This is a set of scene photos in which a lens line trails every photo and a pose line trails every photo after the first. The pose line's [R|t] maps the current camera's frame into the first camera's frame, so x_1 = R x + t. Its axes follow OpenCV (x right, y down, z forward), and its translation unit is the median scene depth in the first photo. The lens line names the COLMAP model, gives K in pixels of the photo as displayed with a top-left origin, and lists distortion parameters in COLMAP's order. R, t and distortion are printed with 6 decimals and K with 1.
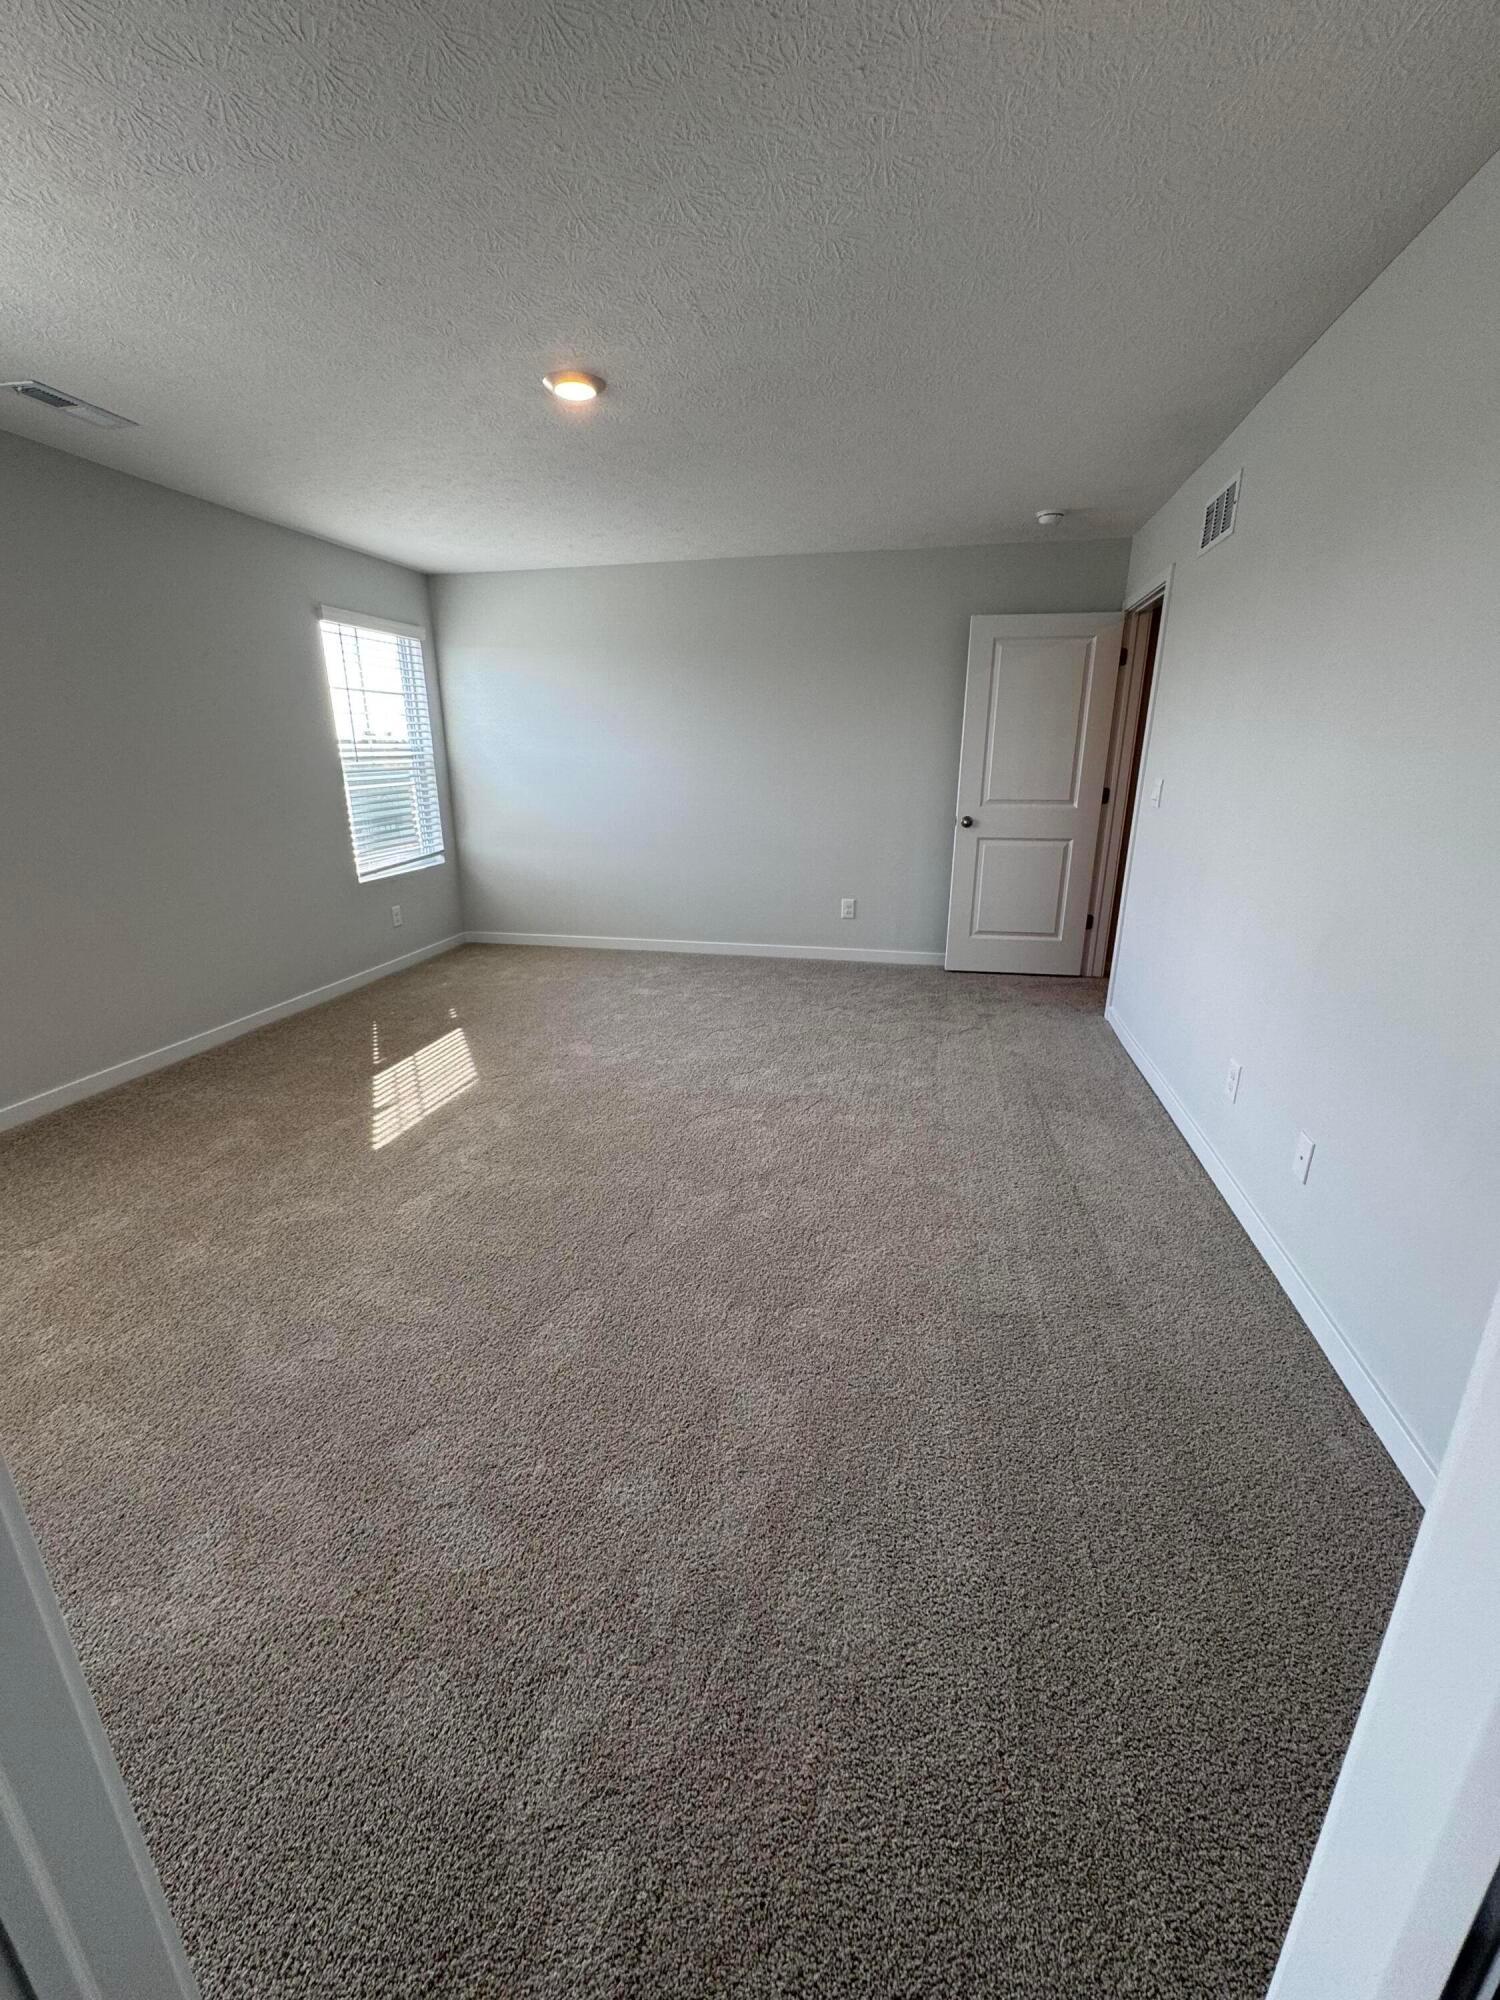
lens RADIAL K [[800.6, 0, 747.8], [0, 800.6, 996.8], [0, 0, 1]] dist [-0.003793, 0.000844]
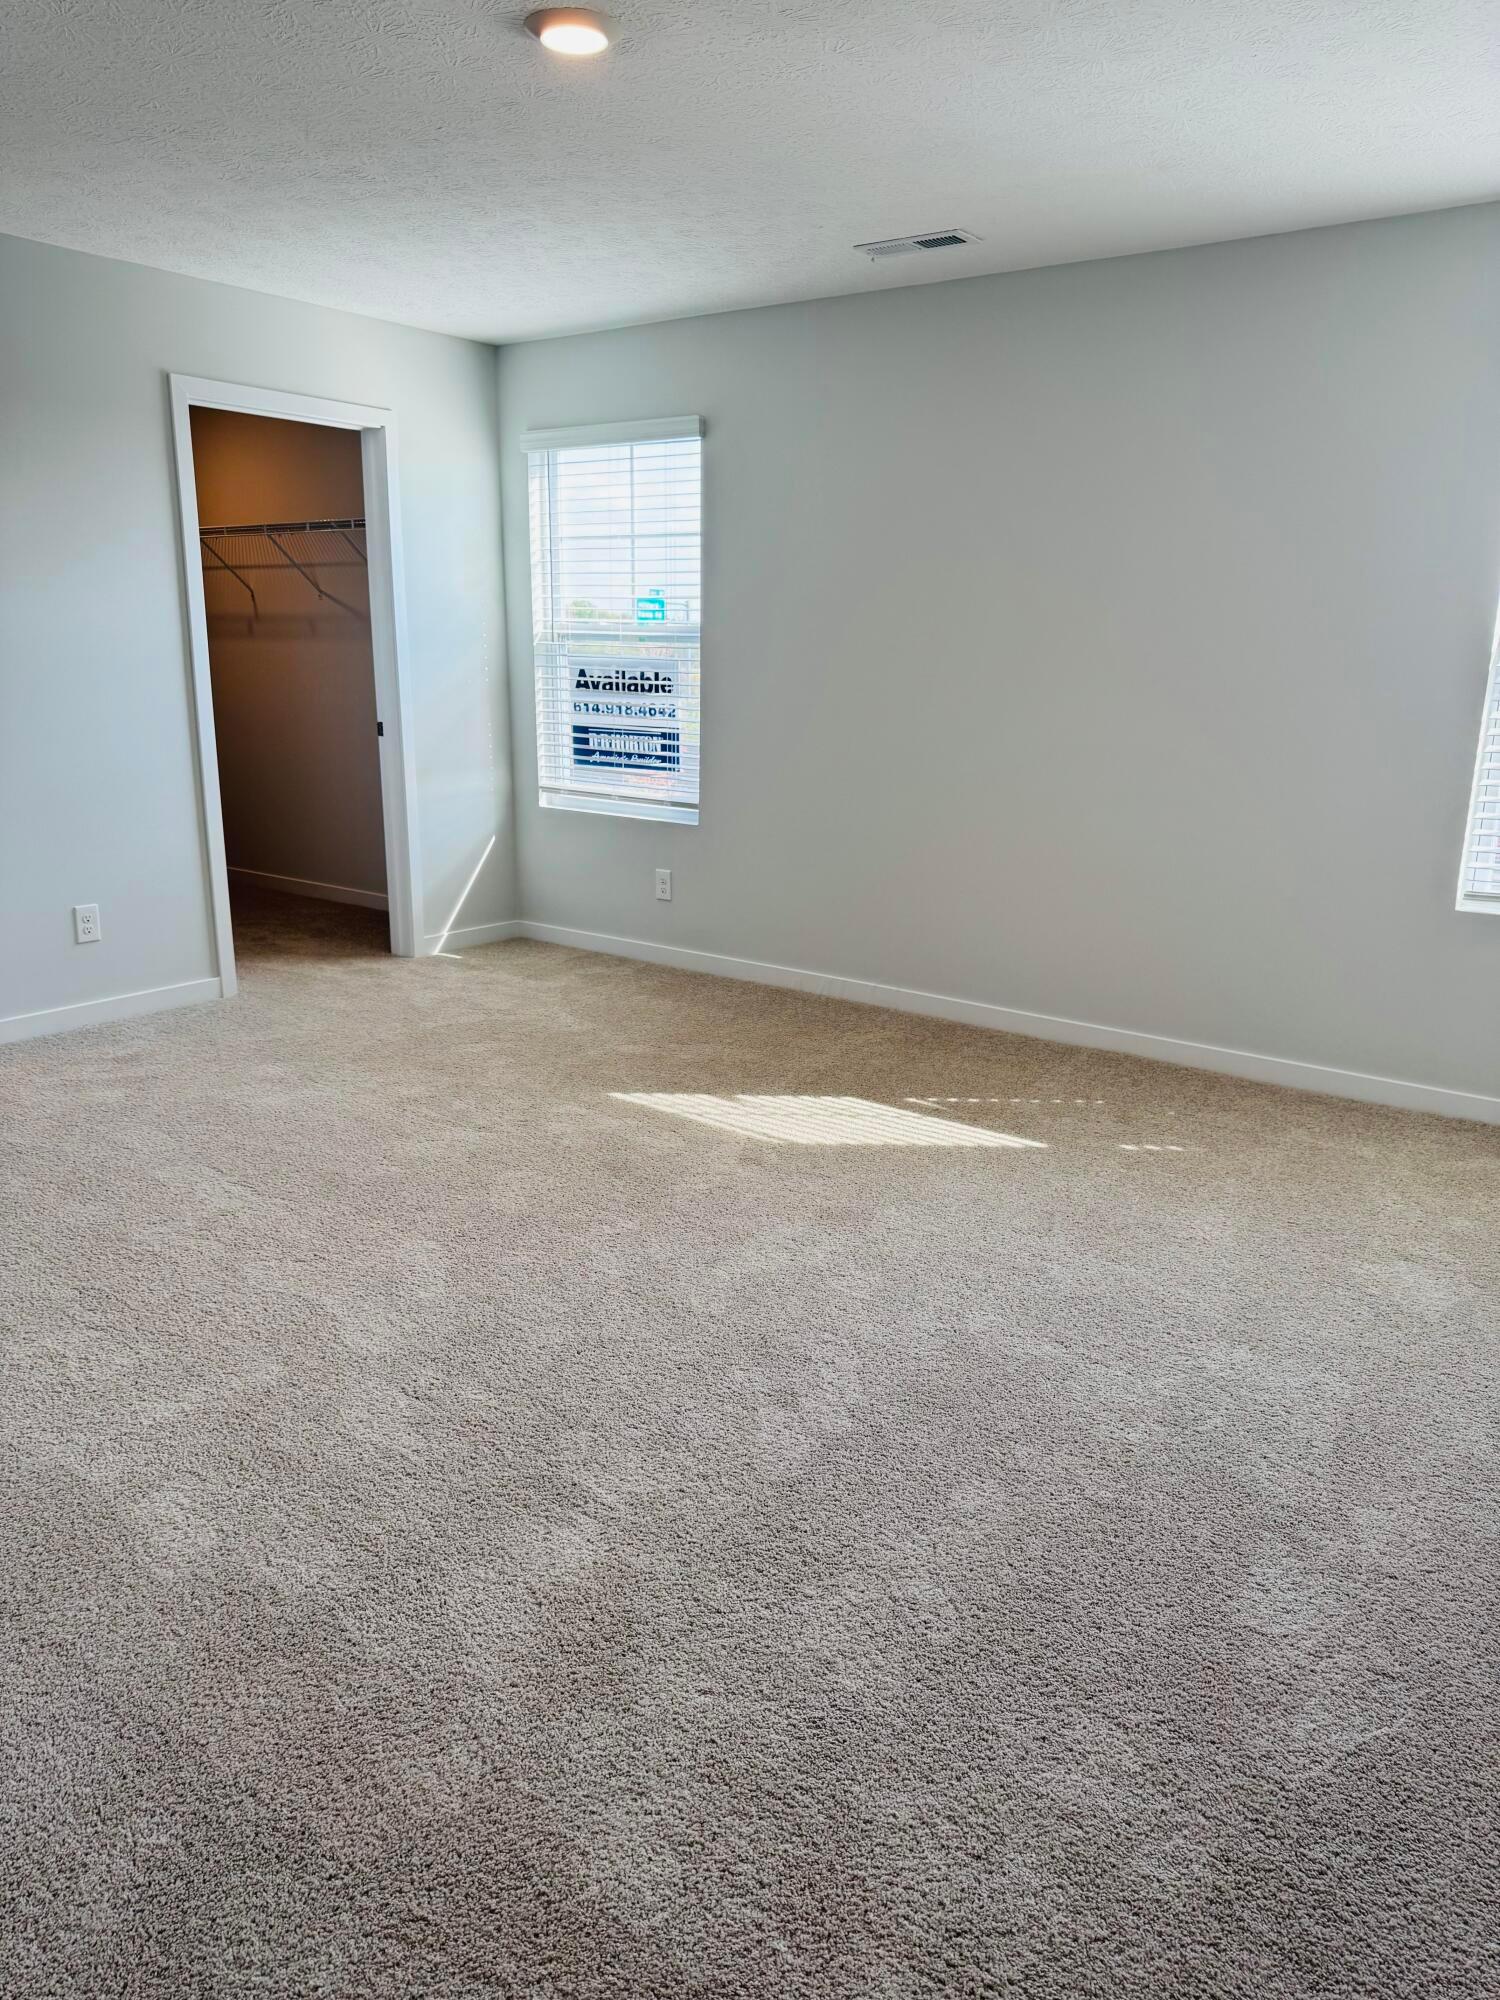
lens RADIAL K [[1405.5, 0, 747.1], [0, 1405.5, 1005.7], [0, 0, 1]] dist [0.064630, -0.075083]
pose [[-0.421865, 0.220109, -0.879535, 0.652153], [-0.286208, 0.888151, 0.359544, -0.403398], [0.860299, 0.403409, -0.311683, 1.370078]]
